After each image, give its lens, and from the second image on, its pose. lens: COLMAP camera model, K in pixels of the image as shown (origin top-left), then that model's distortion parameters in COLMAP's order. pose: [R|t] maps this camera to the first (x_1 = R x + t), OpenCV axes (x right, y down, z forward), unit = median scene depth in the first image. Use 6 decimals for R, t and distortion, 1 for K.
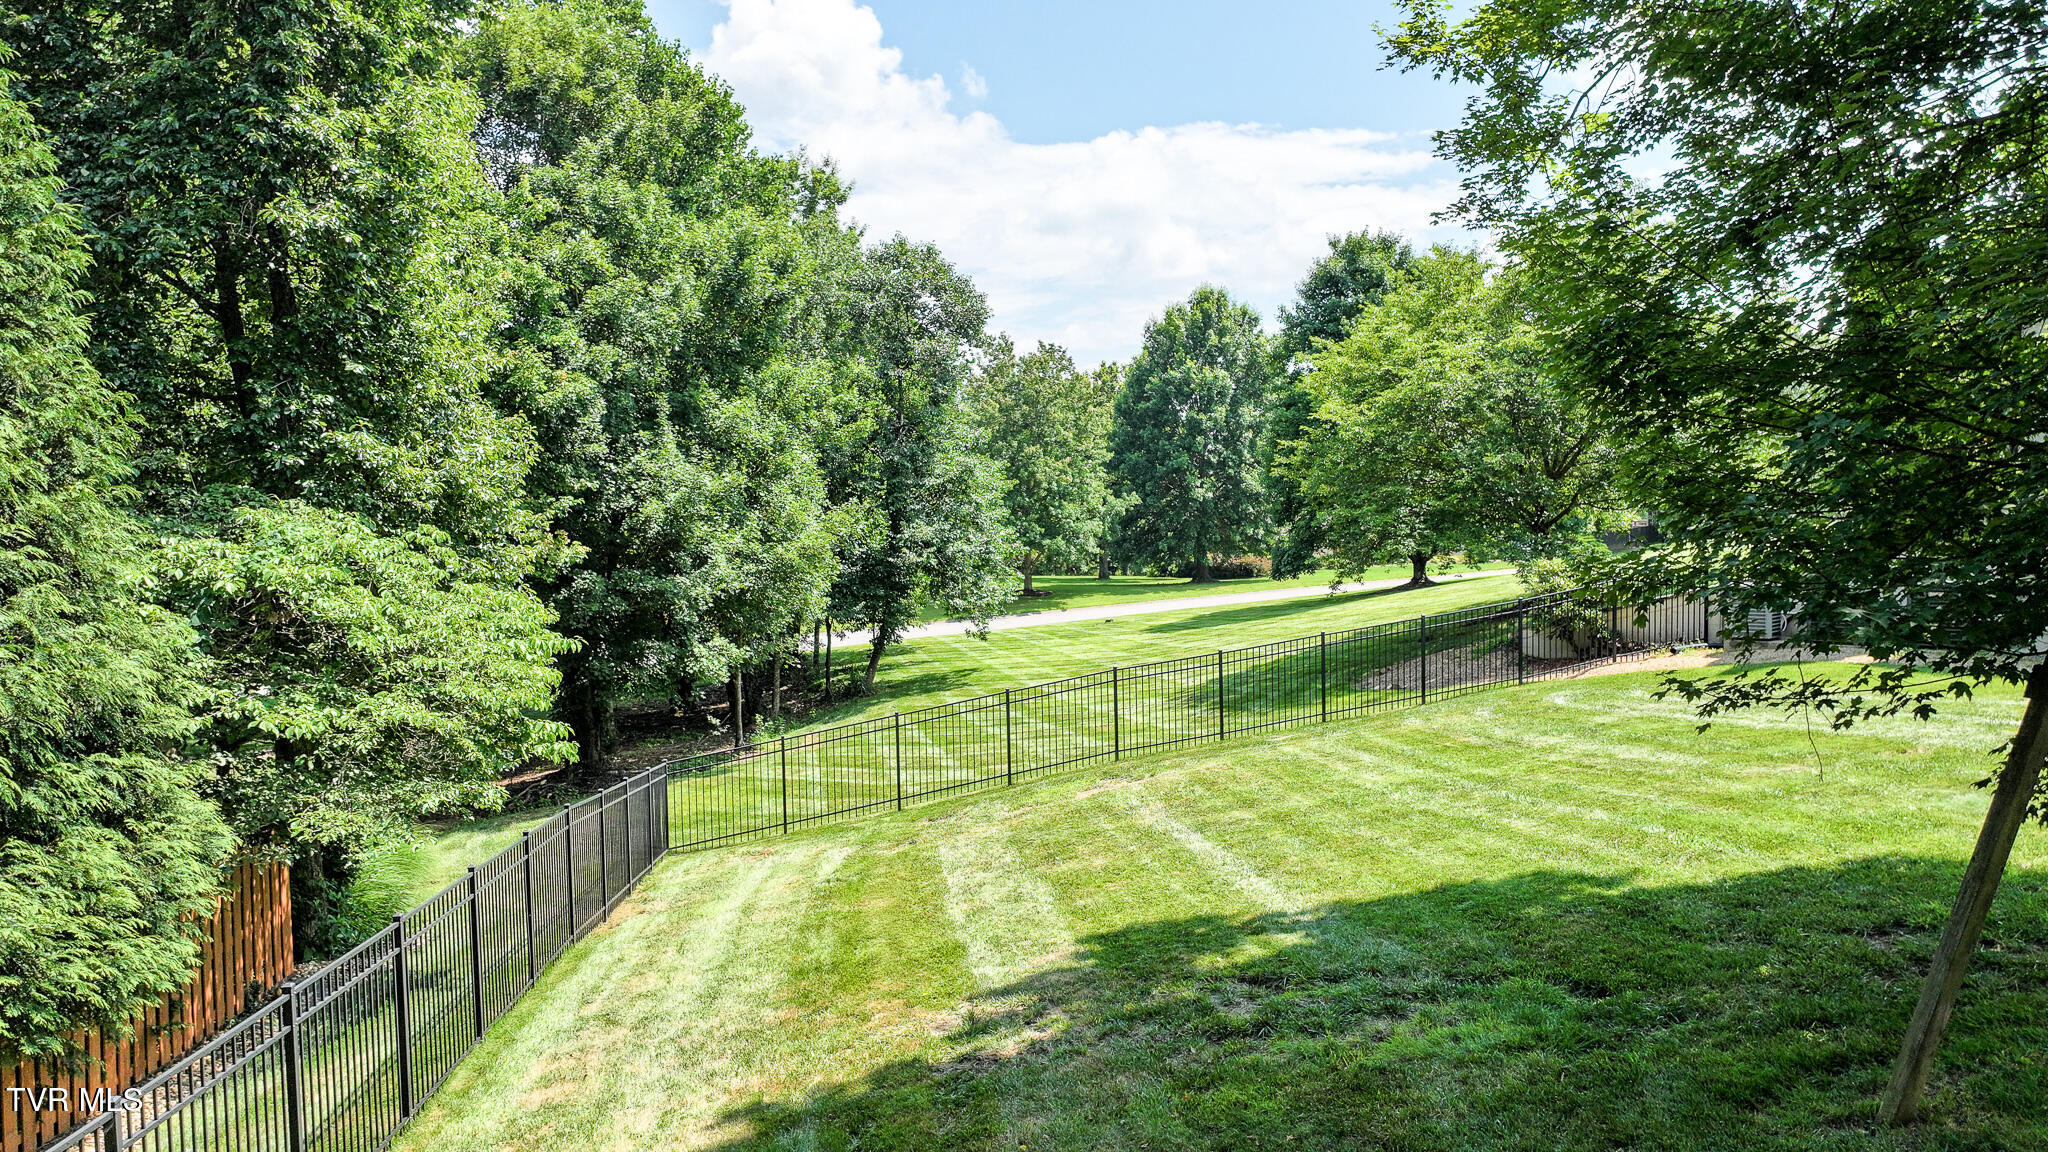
lens RADIAL K [[1451.2, 0, 1021.6], [0, 1451.2, 579.7], [0, 0, 1]] dist [0.003133, 0.011446]
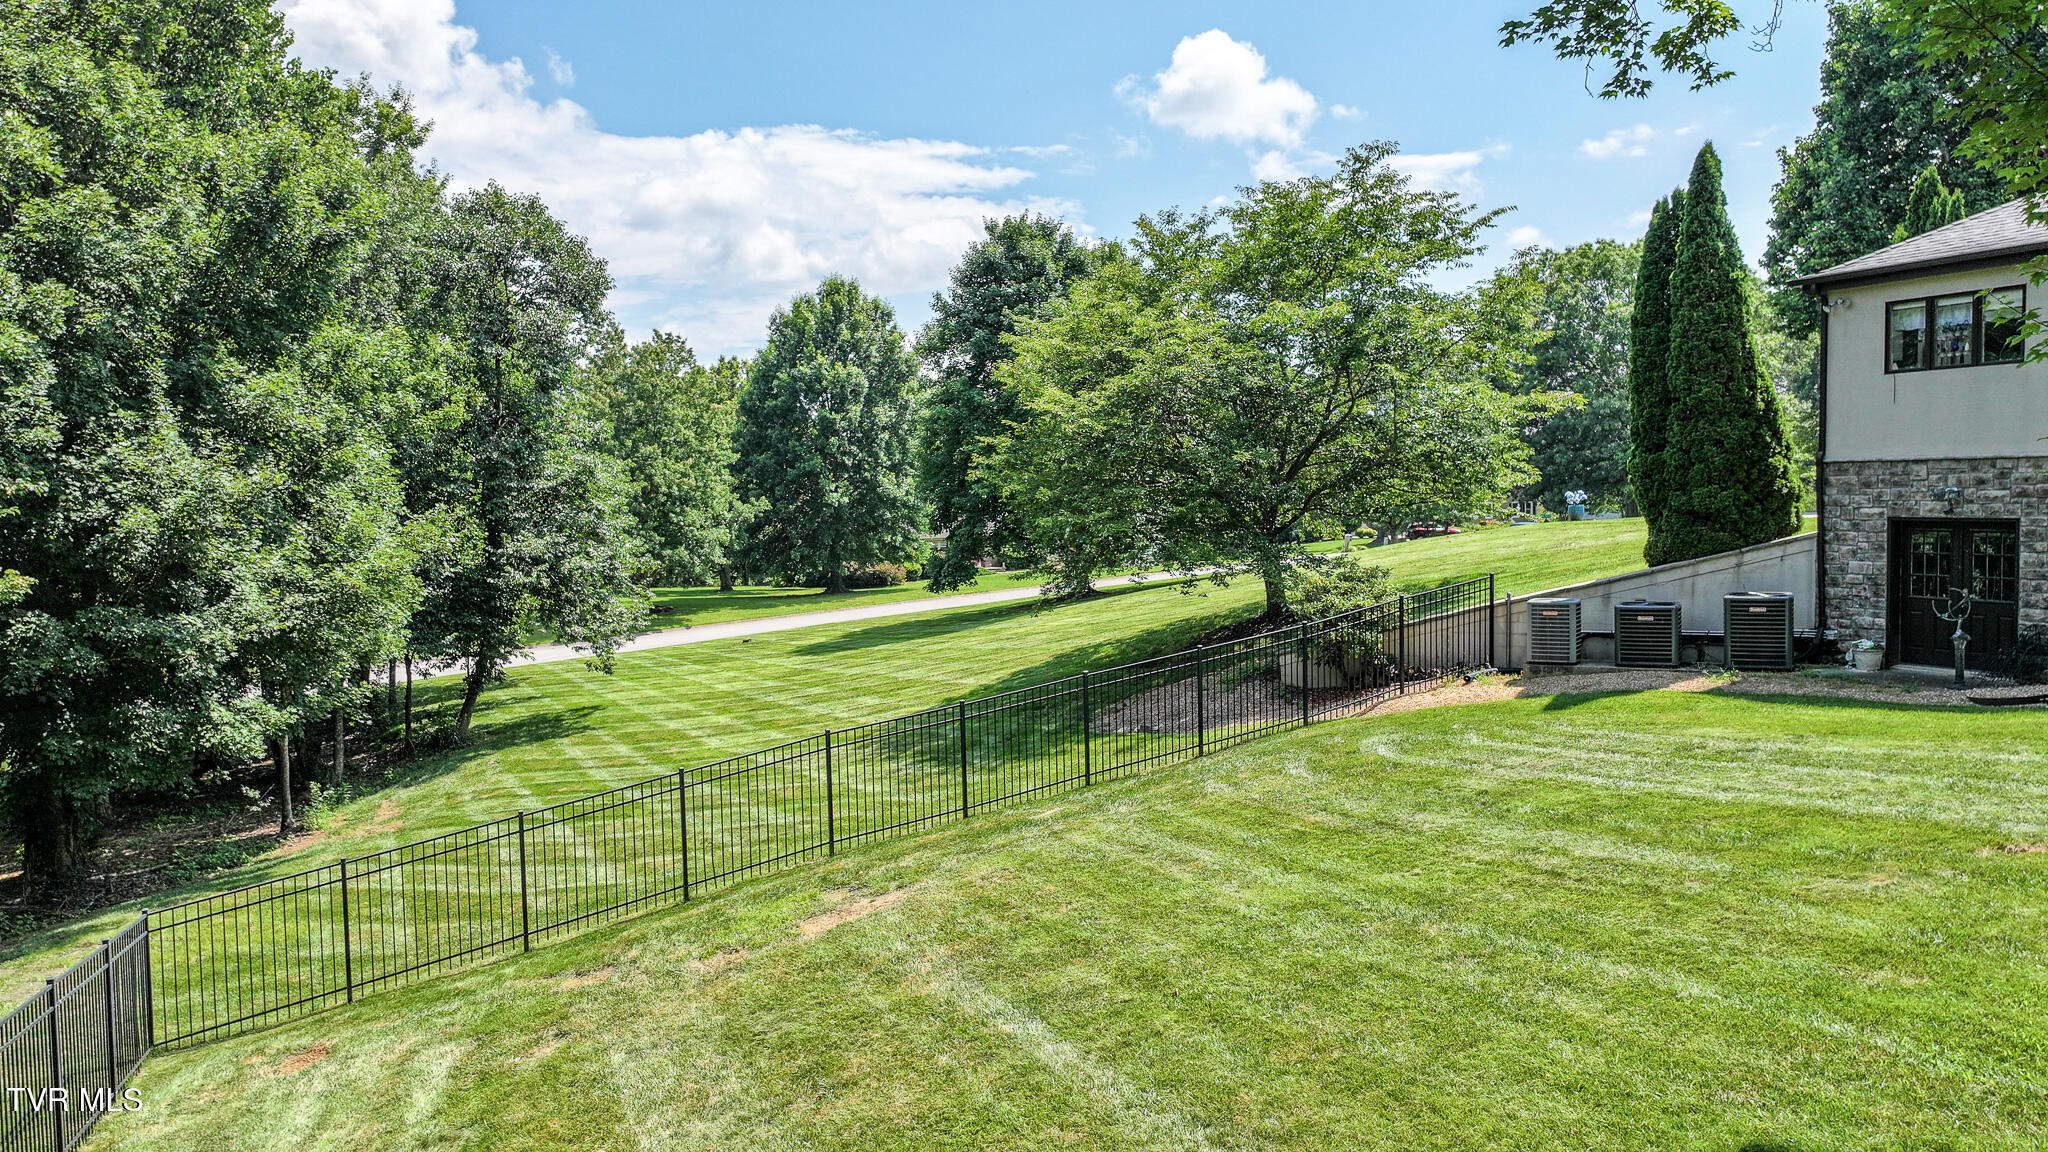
lens RADIAL K [[1451.2, 0, 1027.3], [0, 1451.2, 573.6], [0, 0, 1]] dist [0.003133, 0.011446]
pose [[0.962692, -0.016609, 0.270089, -0.020455], [0.018615, 0.999815, -0.004868, -0.008189], [-0.269958, 0.009714, 0.962823, 0.138066]]
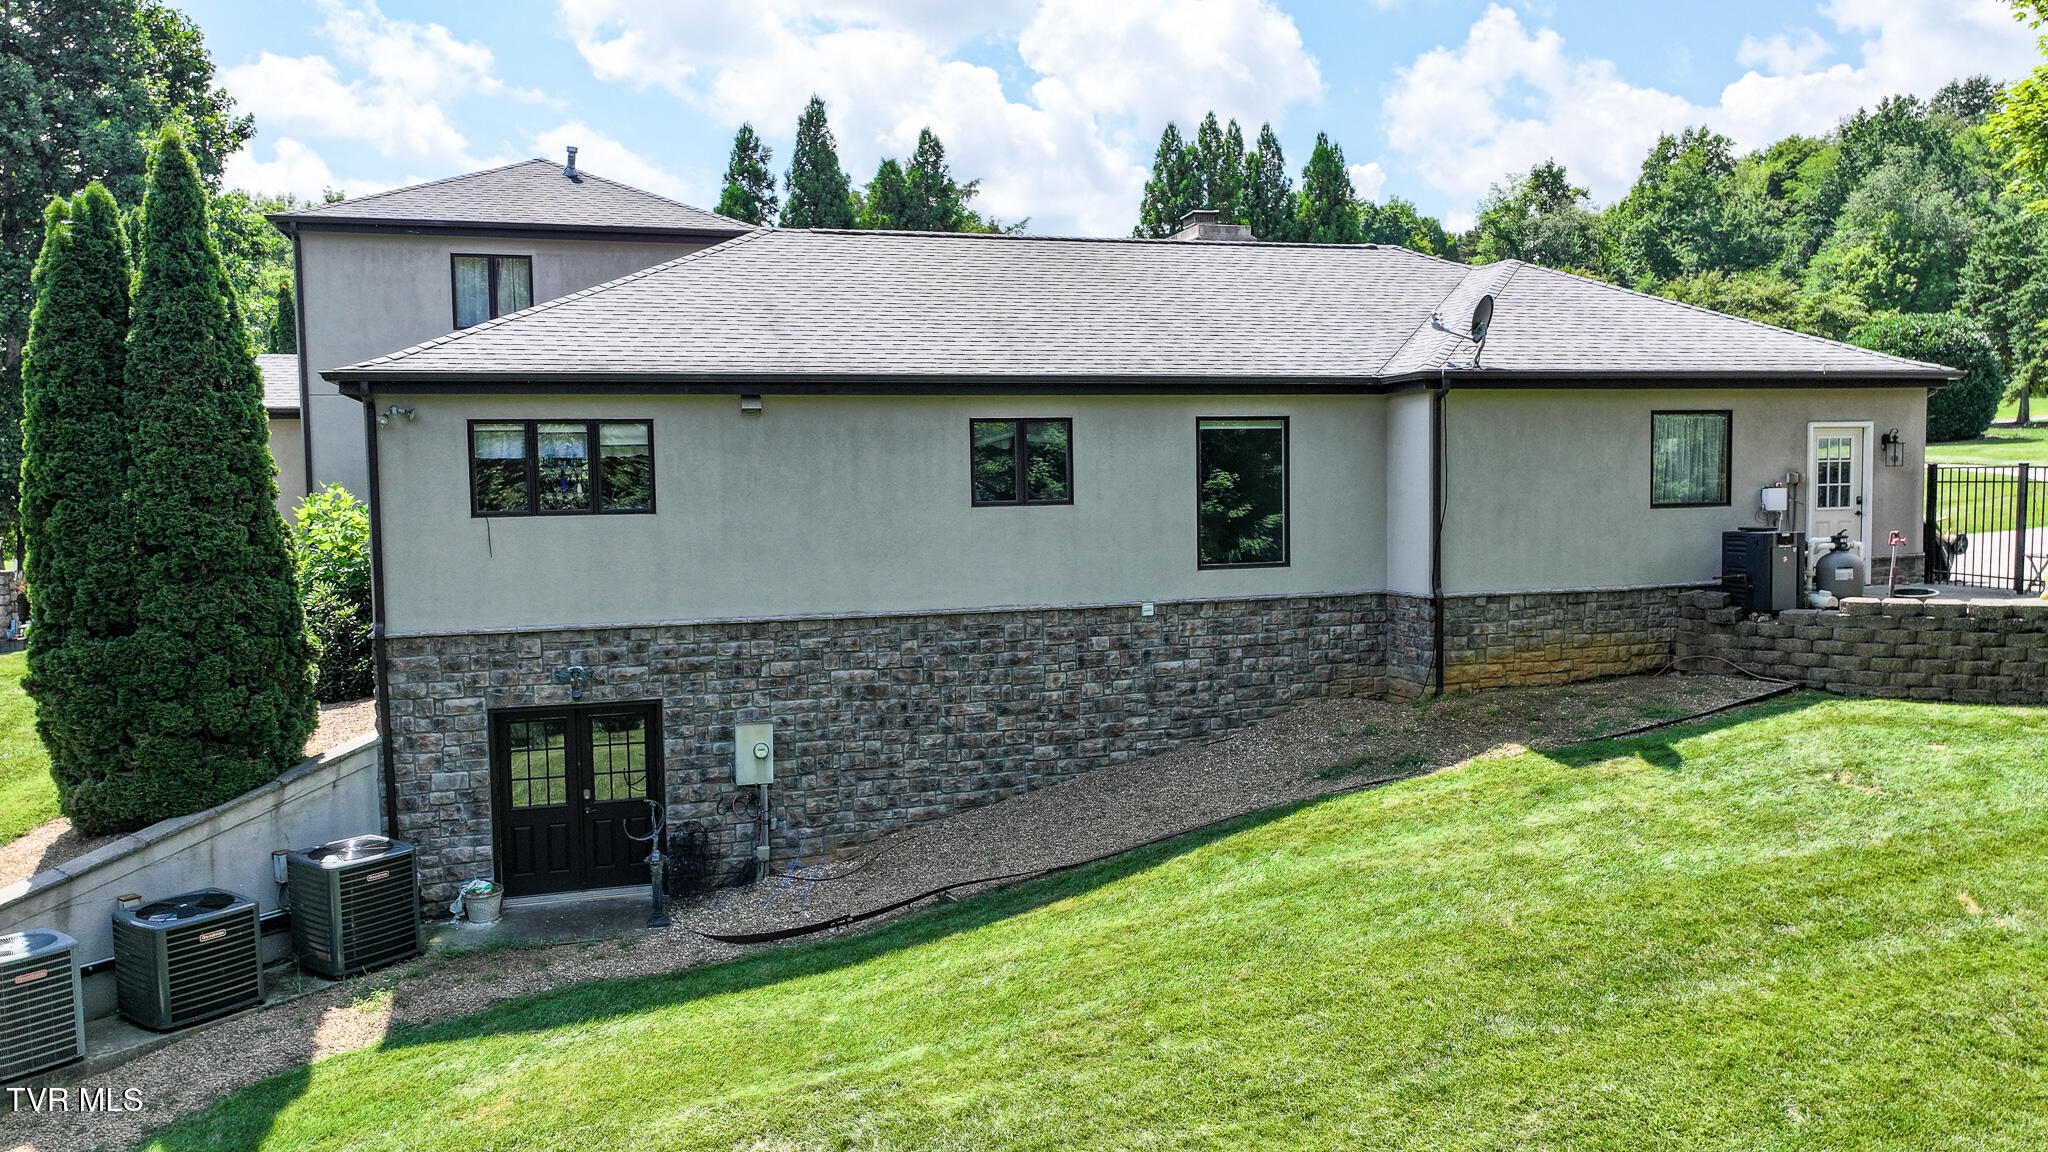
lens RADIAL K [[1451.2, 0, 1024.4], [0, 1451.2, 576.5], [0, 0, 1]] dist [0.003133, 0.011446]
pose [[-0.126258, -0.056042, 0.990413, 0.013077], [0.075583, 0.994957, 0.065935, -0.062915], [-0.989114, 0.083183, -0.121385, 0.402083]]
